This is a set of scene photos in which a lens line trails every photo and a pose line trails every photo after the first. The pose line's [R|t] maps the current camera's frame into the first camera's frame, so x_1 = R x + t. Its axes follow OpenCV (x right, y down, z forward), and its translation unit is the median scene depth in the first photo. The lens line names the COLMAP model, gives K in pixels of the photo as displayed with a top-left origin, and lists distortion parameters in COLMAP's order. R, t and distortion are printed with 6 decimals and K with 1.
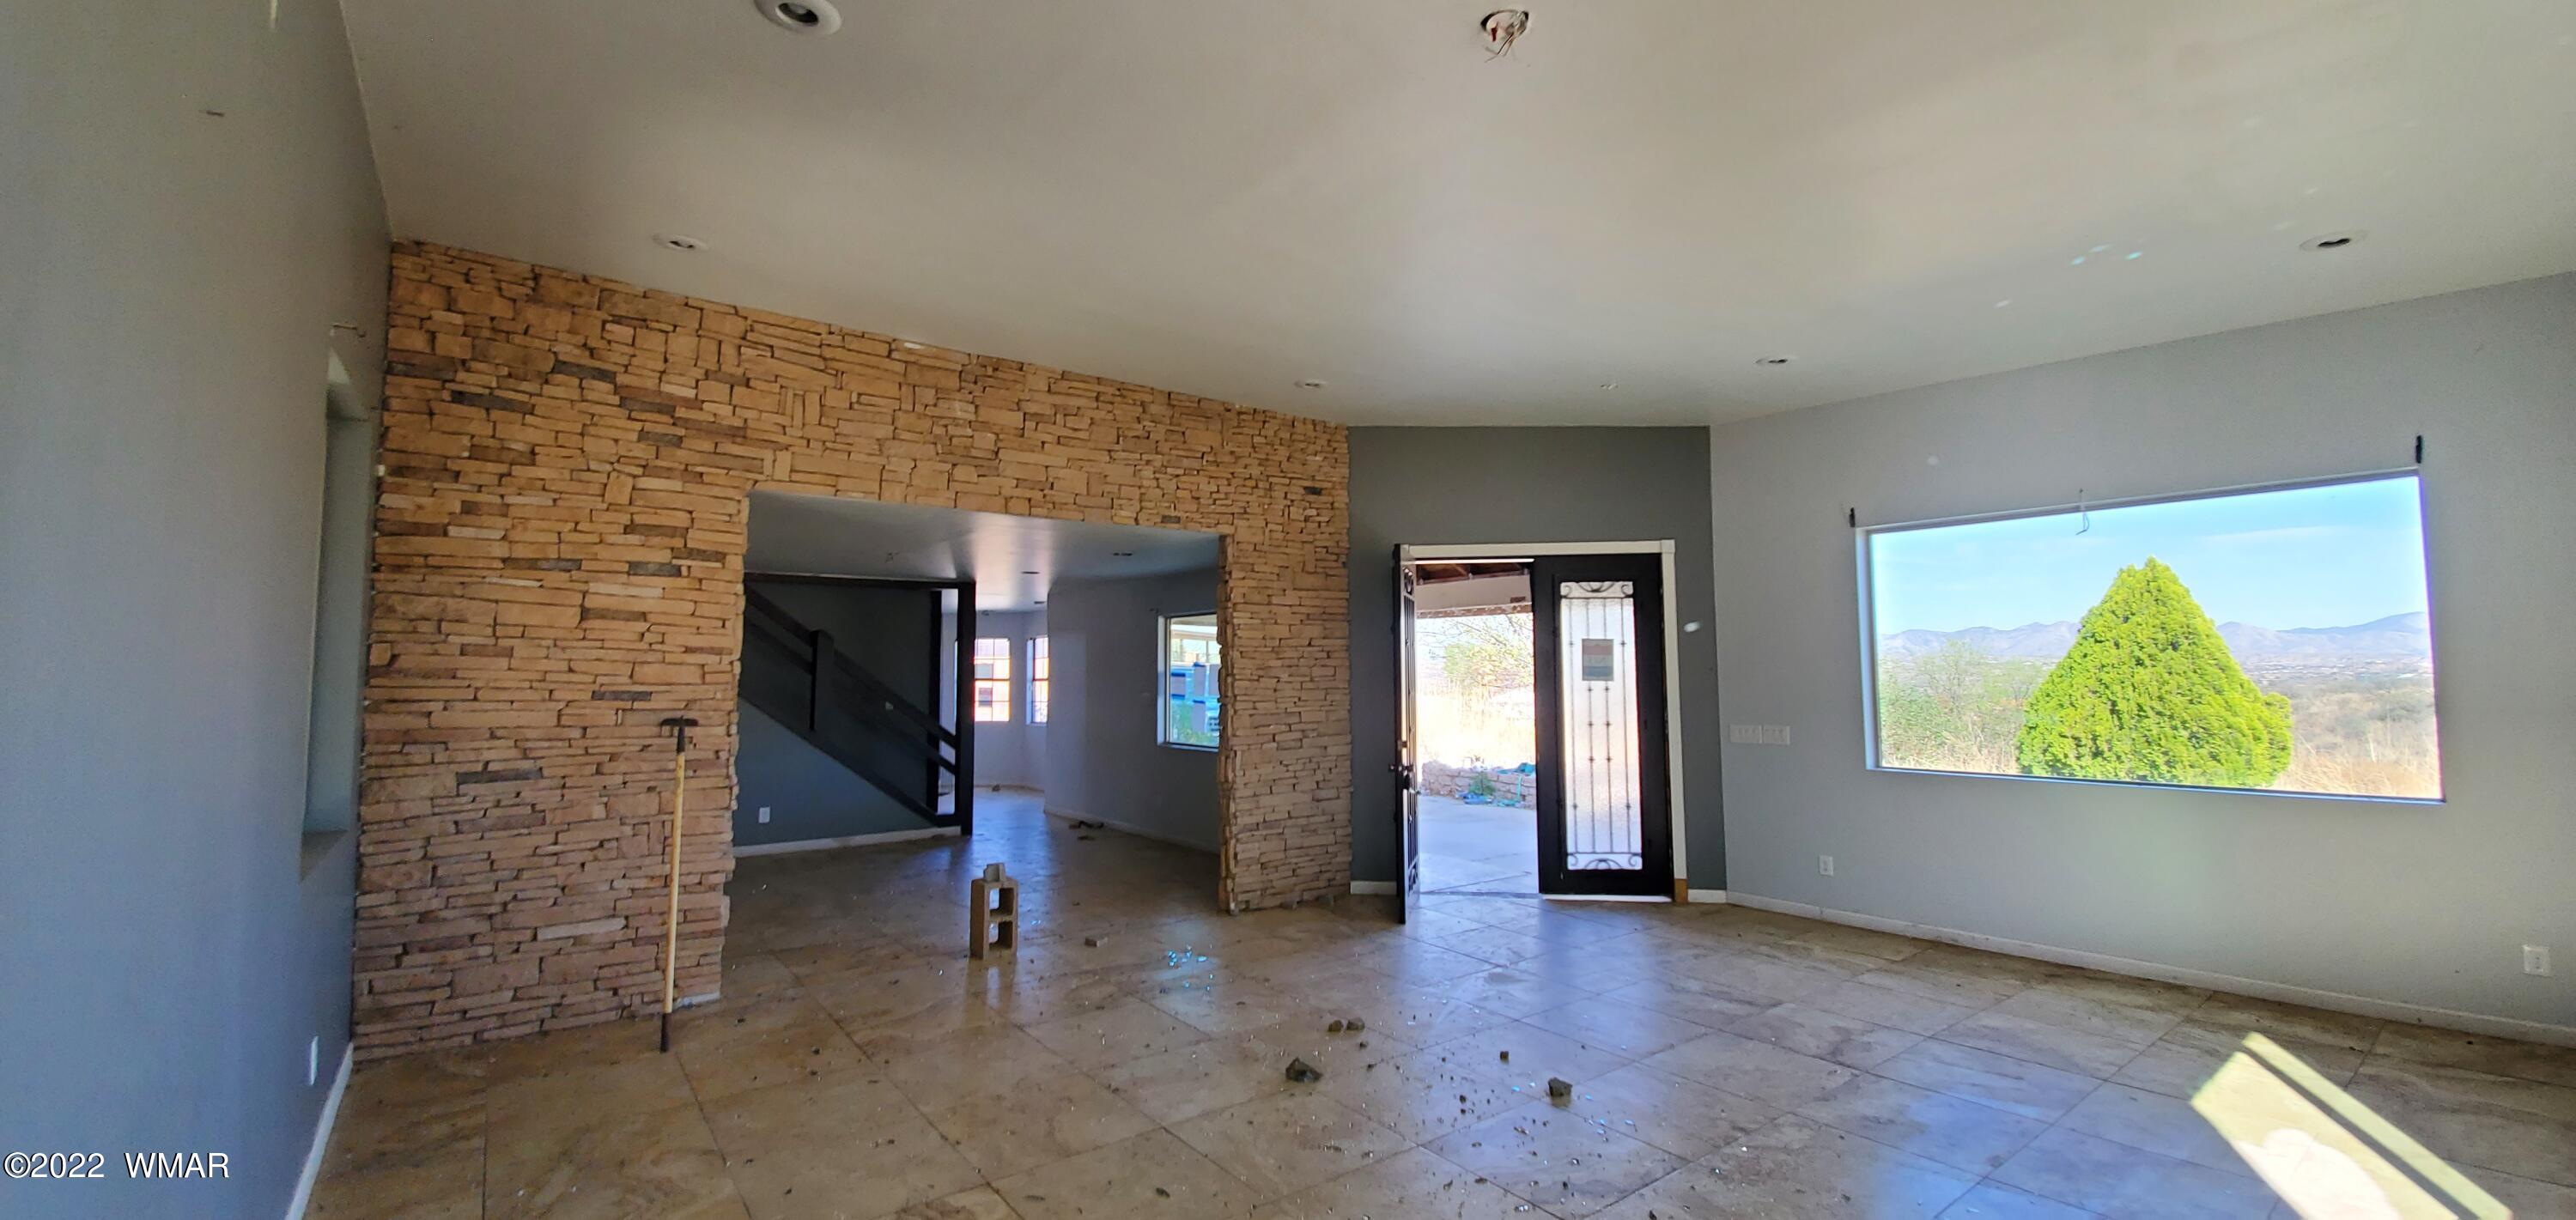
lens RADIAL K [[1017.2, 0, 1293.6], [0, 1017.2, 605.4], [0, 0, 1]] dist [-0.000366, 0.000035]
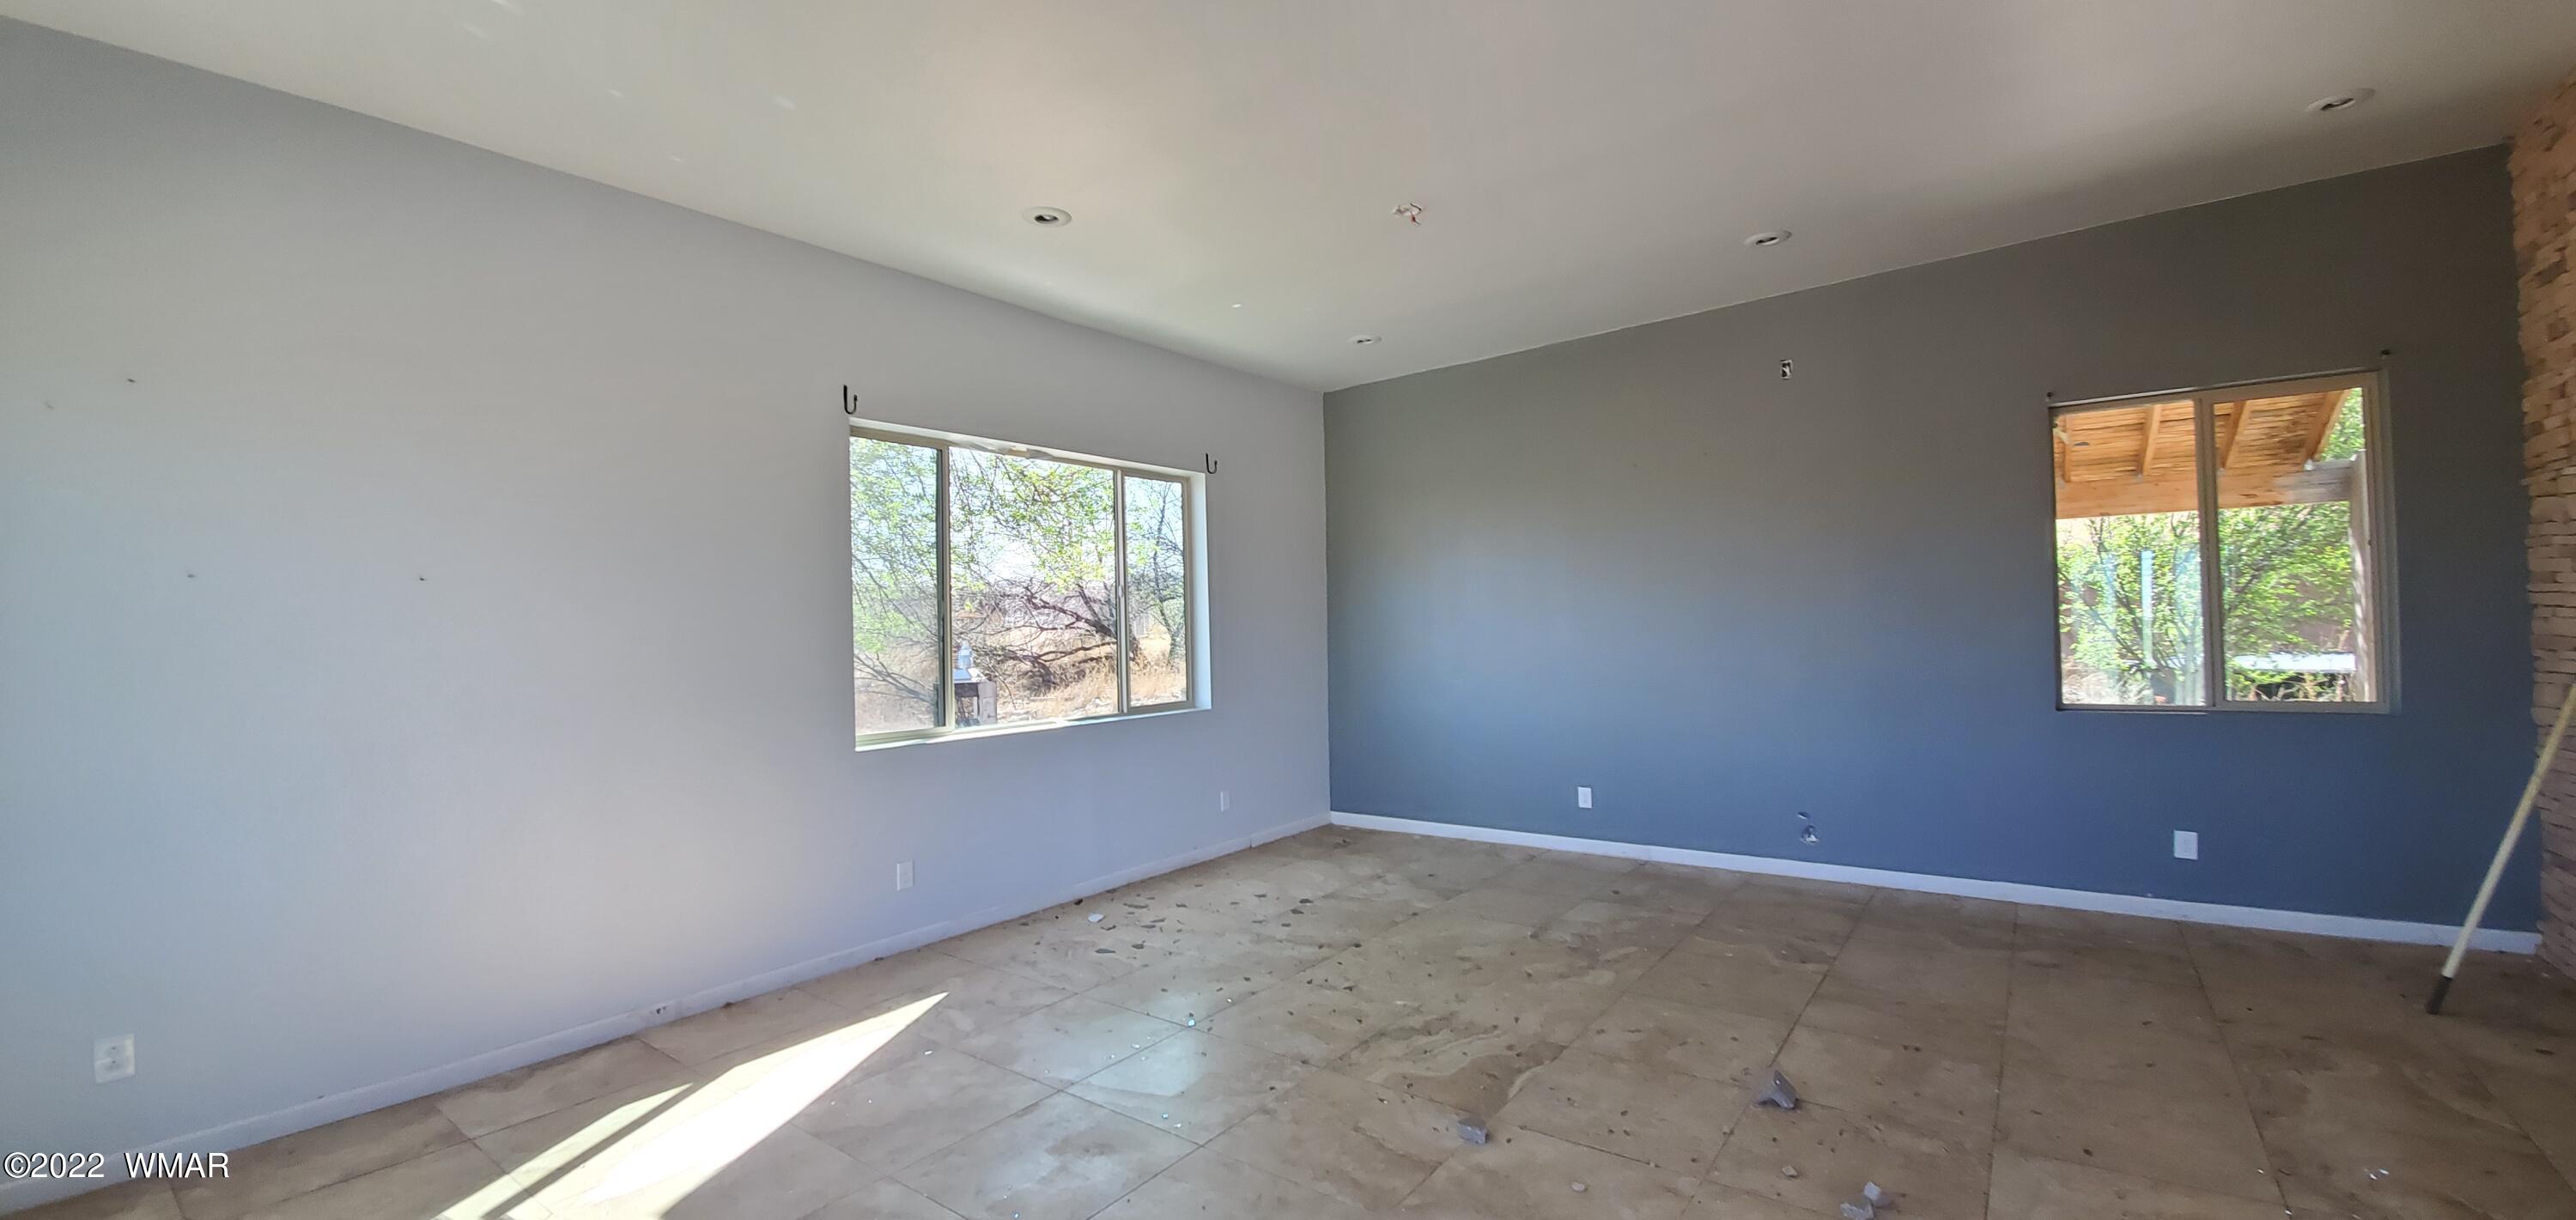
lens RADIAL K [[1013.7, 0, 1289.9], [0, 1013.7, 607.4], [0, 0, 1]] dist [0.015519, -0.018160]
pose [[-0.963244, 0.017988, -0.268025, 0.476984], [0.041933, 0.995593, -0.083882, 0.107842], [0.265335, -0.092038, -0.959753, 1.393728]]
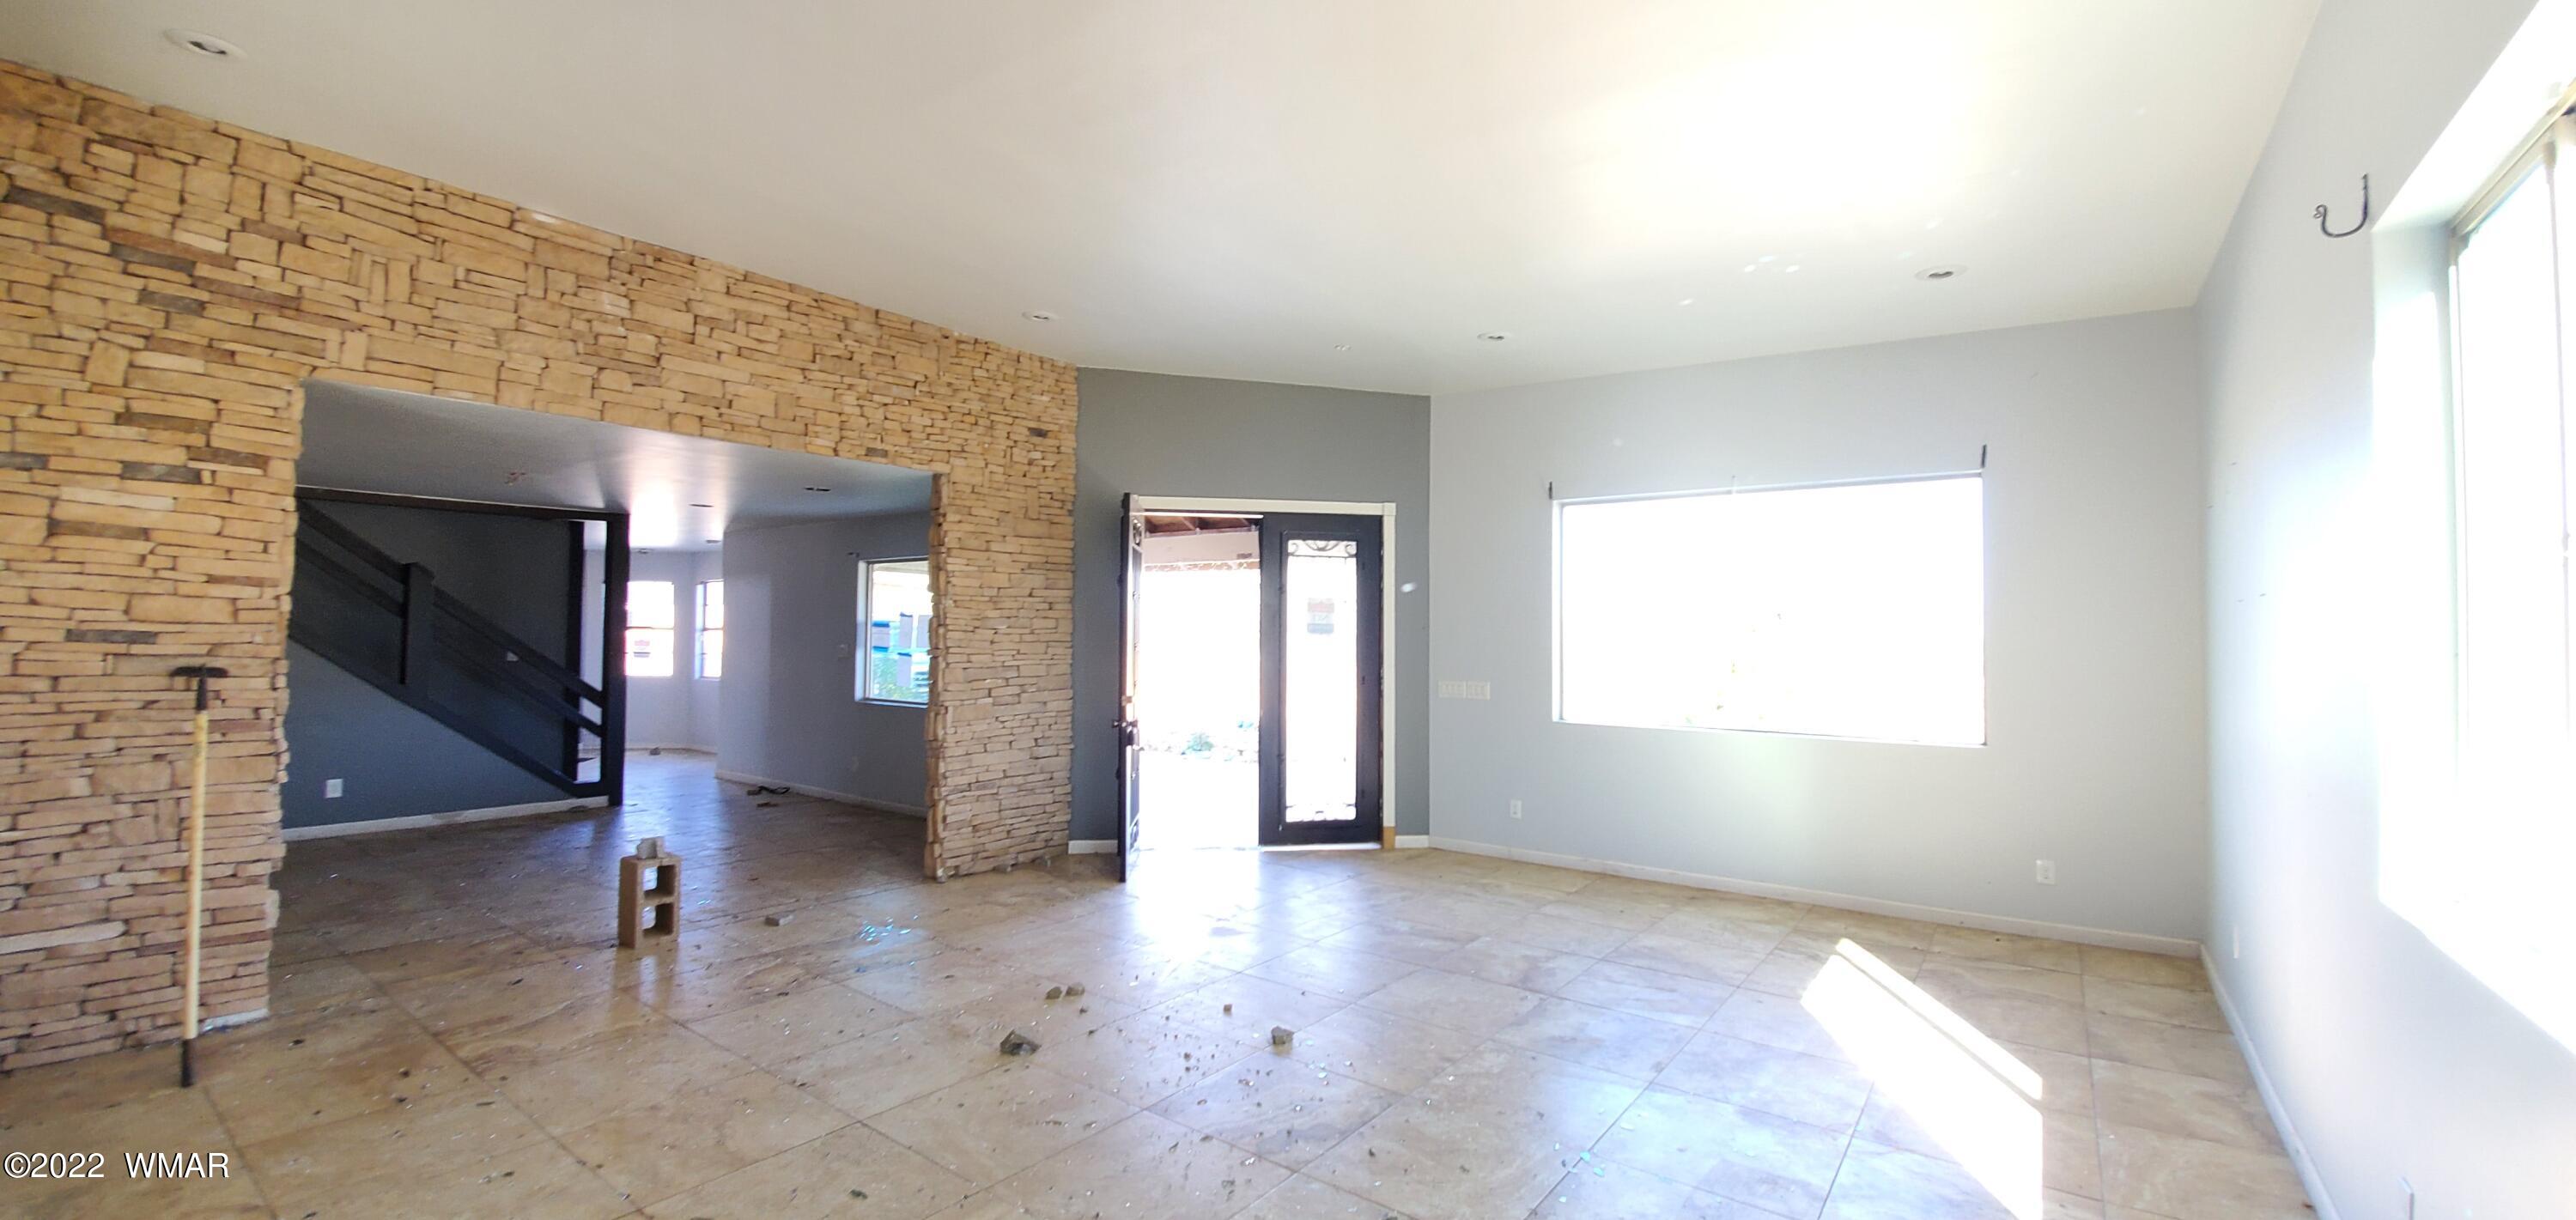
lens RADIAL K [[1013.7, 0, 1289.9], [0, 1013.7, 607.4], [0, 0, 1]] dist [0.015519, -0.018160]
pose [[0.962695, 0.022009, 0.269694, -0.010065], [-0.033773, 0.998666, 0.039057, 0.007183], [-0.268474, -0.046708, 0.962154, 0.037111]]
